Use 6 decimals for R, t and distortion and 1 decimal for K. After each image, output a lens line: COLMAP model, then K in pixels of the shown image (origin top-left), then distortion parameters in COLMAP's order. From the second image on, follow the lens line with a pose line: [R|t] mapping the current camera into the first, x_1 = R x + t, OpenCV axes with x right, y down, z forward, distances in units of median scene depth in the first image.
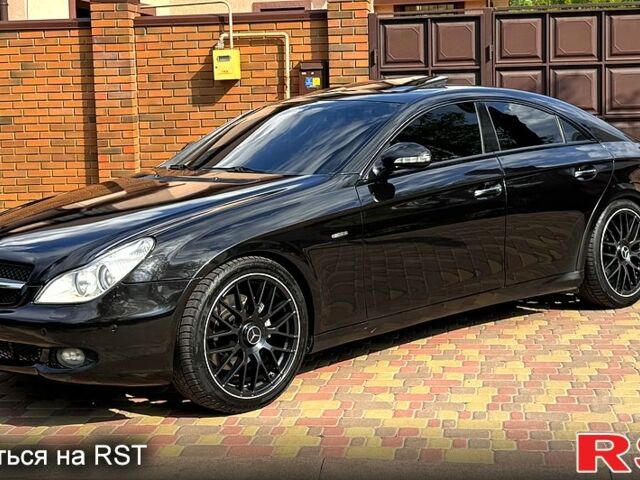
lens RADIAL K [[1195.4, 0, 320.0], [0, 1195.4, 240.0], [0, 0, 1]] dist [0.050068, 0.146562]
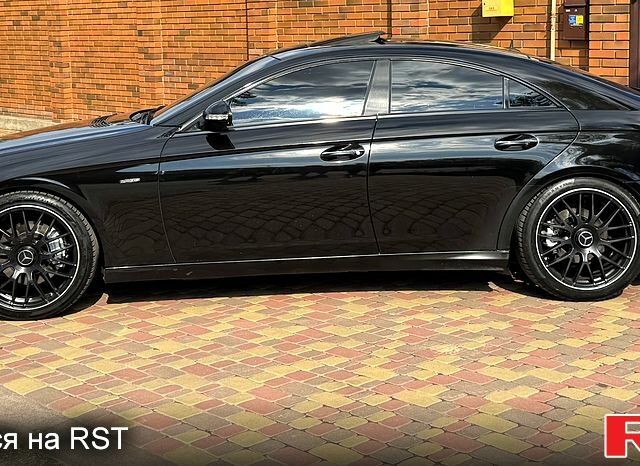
lens RADIAL K [[1234.9, 0, 320.0], [0, 1234.9, 233.0], [0, 0, 1]] dist [0.040444, 0.144387]
pose [[0.746995, 0.128486, -0.652295, 0.693939], [-0.084124, 0.991528, 0.098969, -0.065246], [0.659485, -0.019056, 0.751476, 0.198941]]
